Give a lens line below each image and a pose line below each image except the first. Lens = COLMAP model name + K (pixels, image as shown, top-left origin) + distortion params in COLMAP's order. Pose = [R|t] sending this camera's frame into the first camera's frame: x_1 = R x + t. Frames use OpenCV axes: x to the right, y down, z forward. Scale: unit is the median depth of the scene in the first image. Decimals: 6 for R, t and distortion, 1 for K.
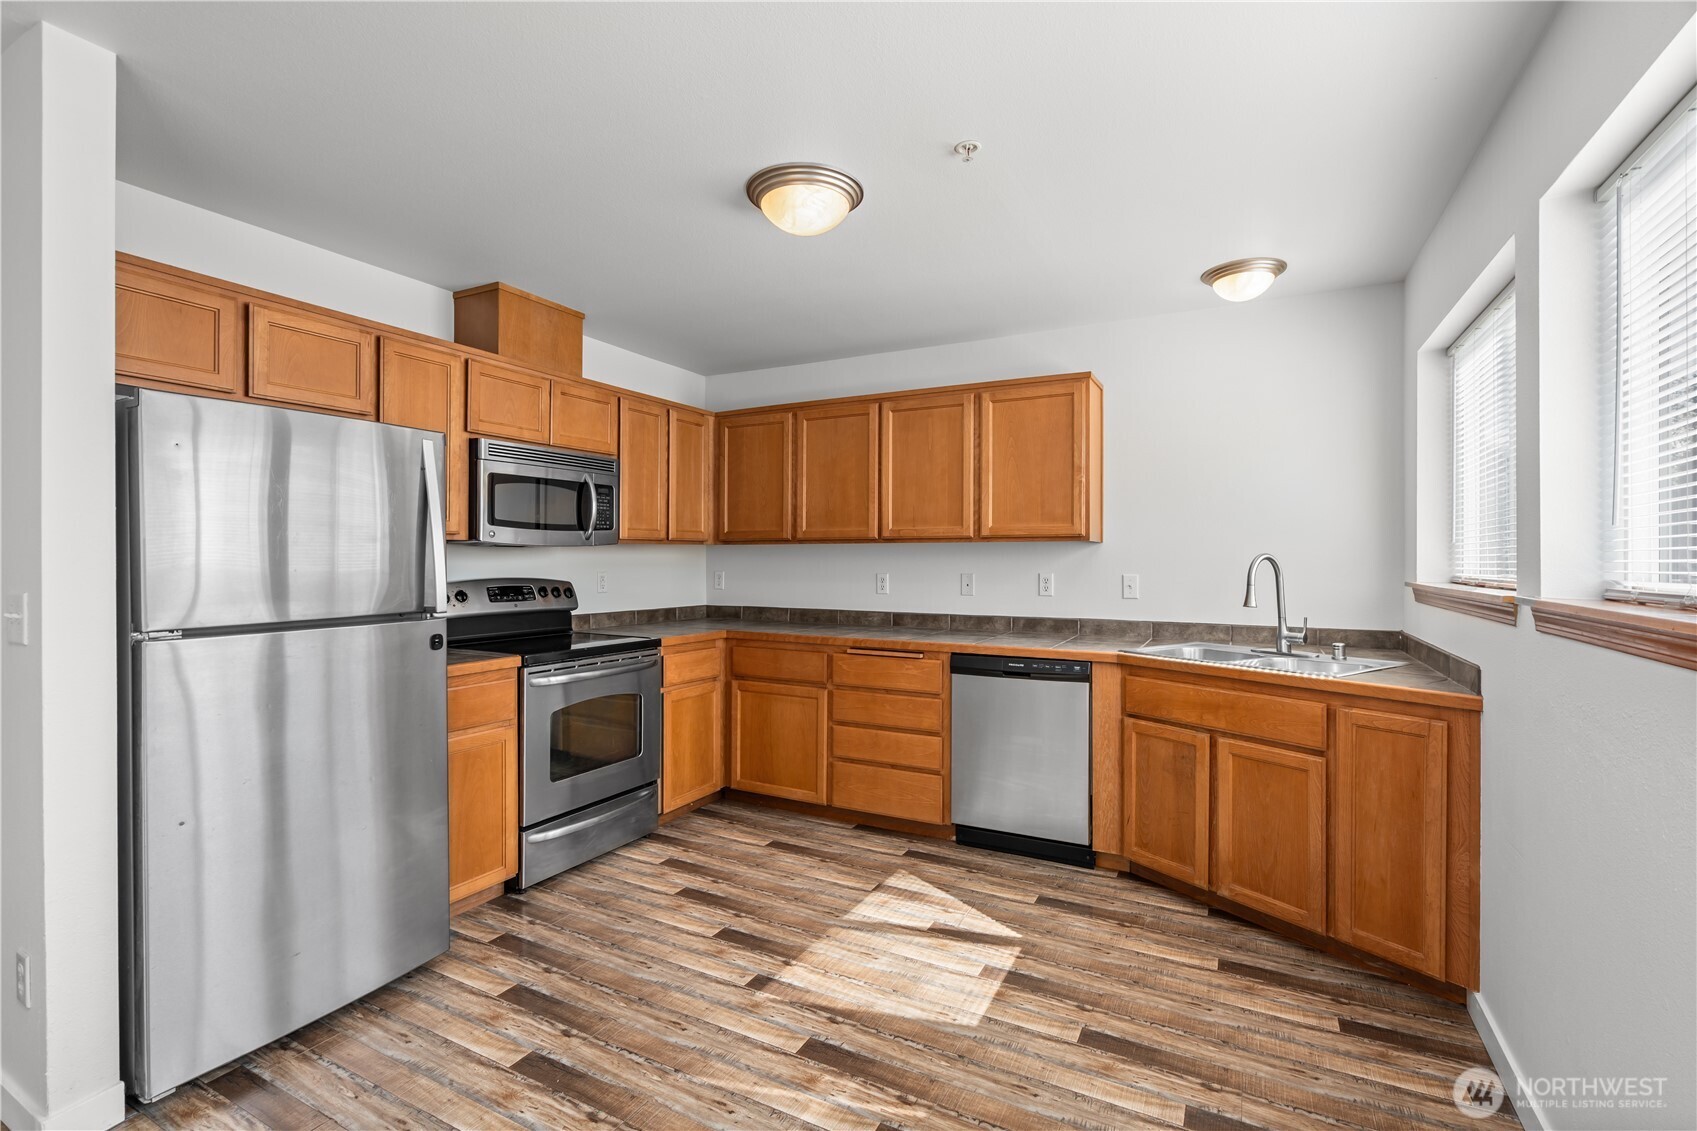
lens RADIAL K [[766.8, 0, 851.8], [0, 766.8, 563.1], [0, 0, 1]] dist [-0.006814, 0.002653]
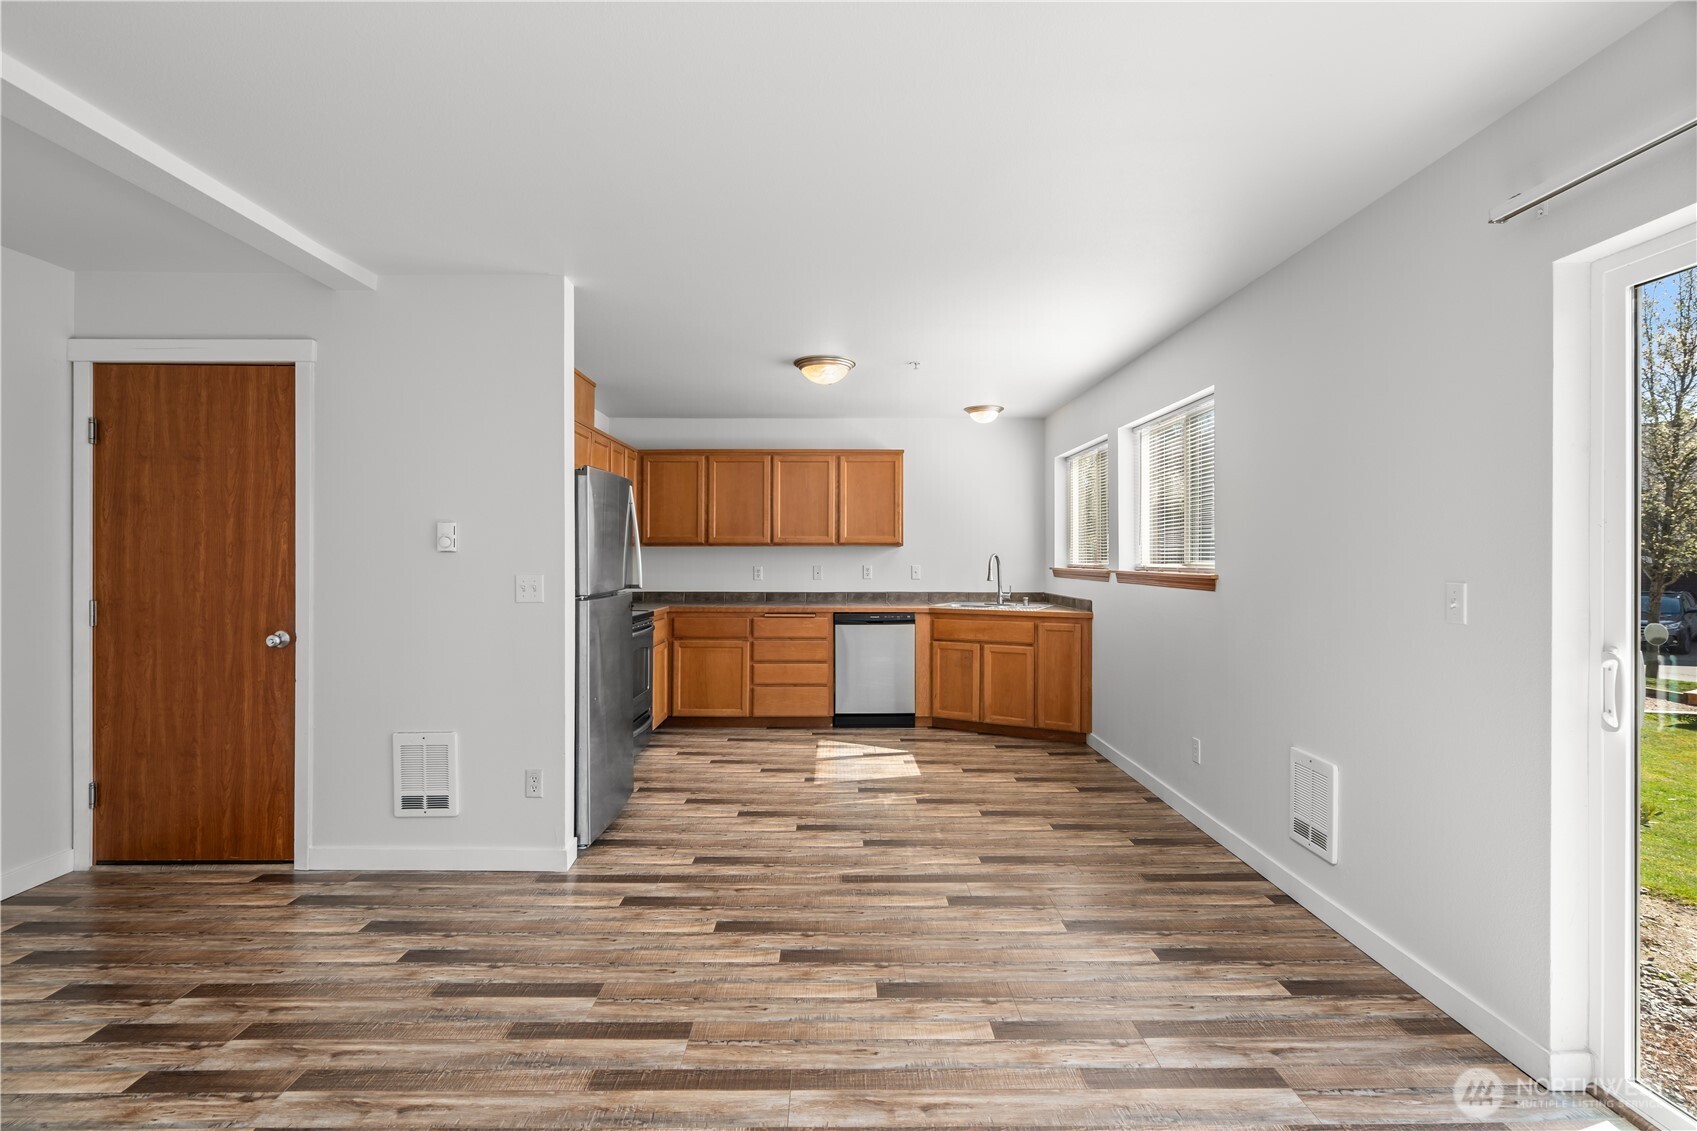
lens RADIAL K [[766.8, 0, 847.6], [0, 766.8, 559.8], [0, 0, 1]] dist [-0.006814, 0.002653]
pose [[0.879597, -0.001651, 0.475717, -0.639254], [0.002834, 0.999994, -0.001769, 0.004522], [-0.475711, 0.002904, 0.879597, -0.487544]]
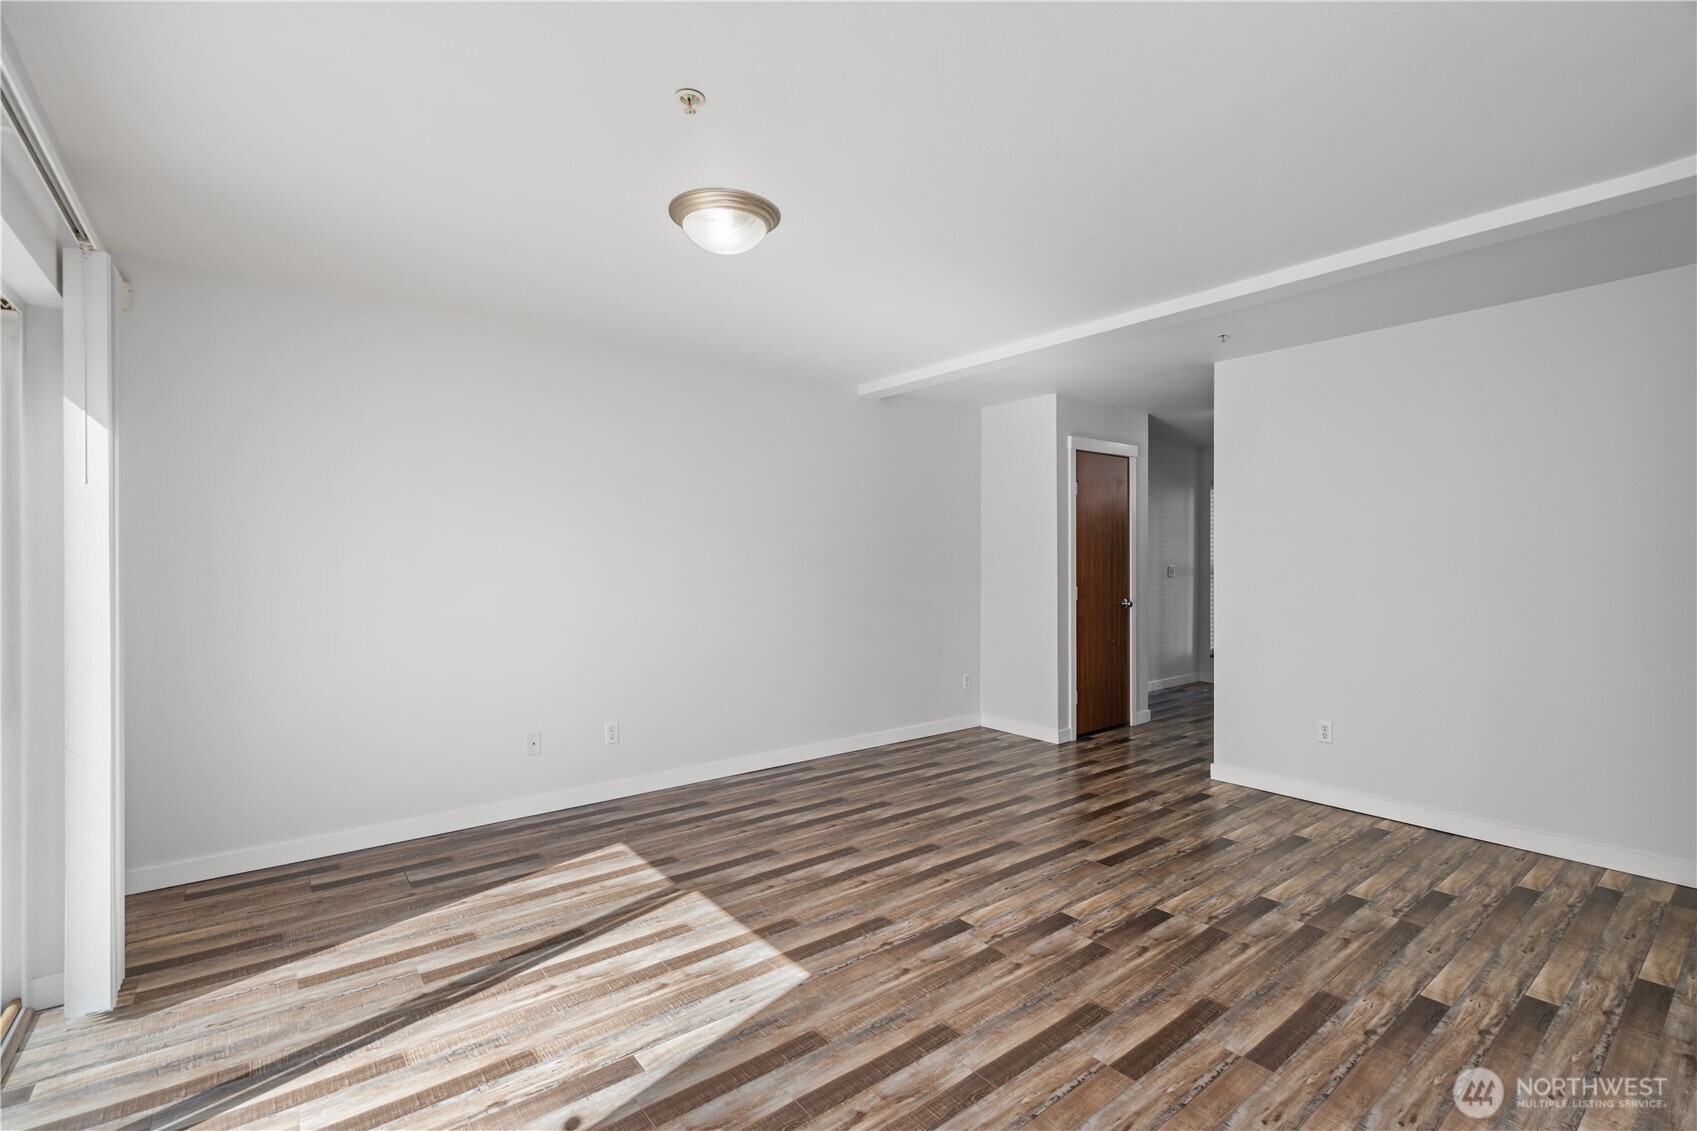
lens RADIAL K [[766.8, 0, 843.7], [0, 766.8, 554.9], [0, 0, 1]] dist [-0.006814, 0.002653]
pose [[-0.410013, -0.003347, -0.912074, 0.131835], [-0.008768, 0.999962, 0.000272, -0.000894], [0.912038, 0.008109, -0.410026, 0.145209]]
